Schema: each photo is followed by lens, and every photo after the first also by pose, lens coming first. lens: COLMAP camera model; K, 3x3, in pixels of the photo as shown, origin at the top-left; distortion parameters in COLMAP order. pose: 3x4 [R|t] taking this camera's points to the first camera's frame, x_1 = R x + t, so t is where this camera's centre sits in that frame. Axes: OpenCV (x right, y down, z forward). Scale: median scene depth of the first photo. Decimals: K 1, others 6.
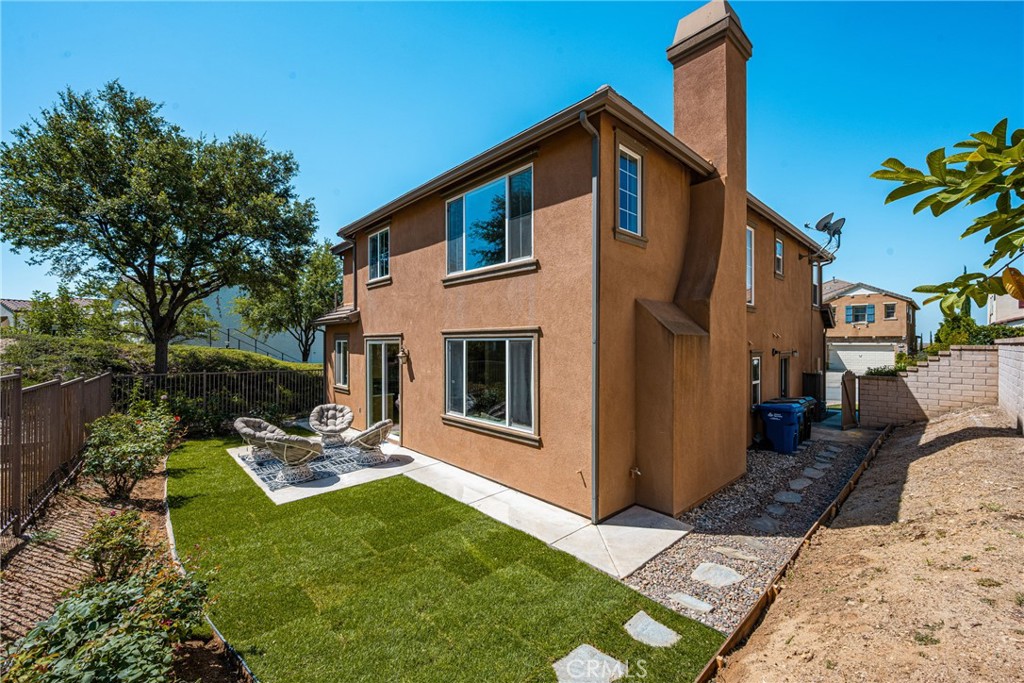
lens RADIAL K [[408.0, 0, 516.4], [0, 408.0, 339.5], [0, 0, 1]] dist [-0.003128, 0.000433]
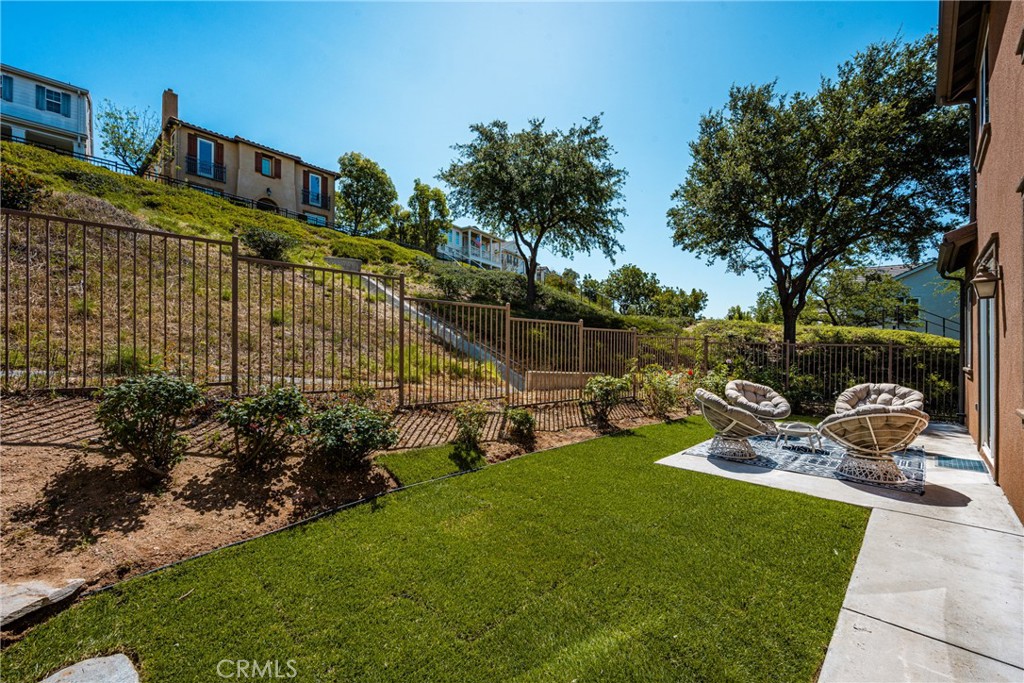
lens RADIAL K [[408.0, 0, 516.1], [0, 408.0, 344.9], [0, 0, 1]] dist [-0.003128, 0.000433]
pose [[0.015996, -0.005423, -0.999857, 0.200406], [-0.000259, 0.999985, -0.005427, 0.136665], [0.999872, 0.000346, 0.015994, 0.570352]]
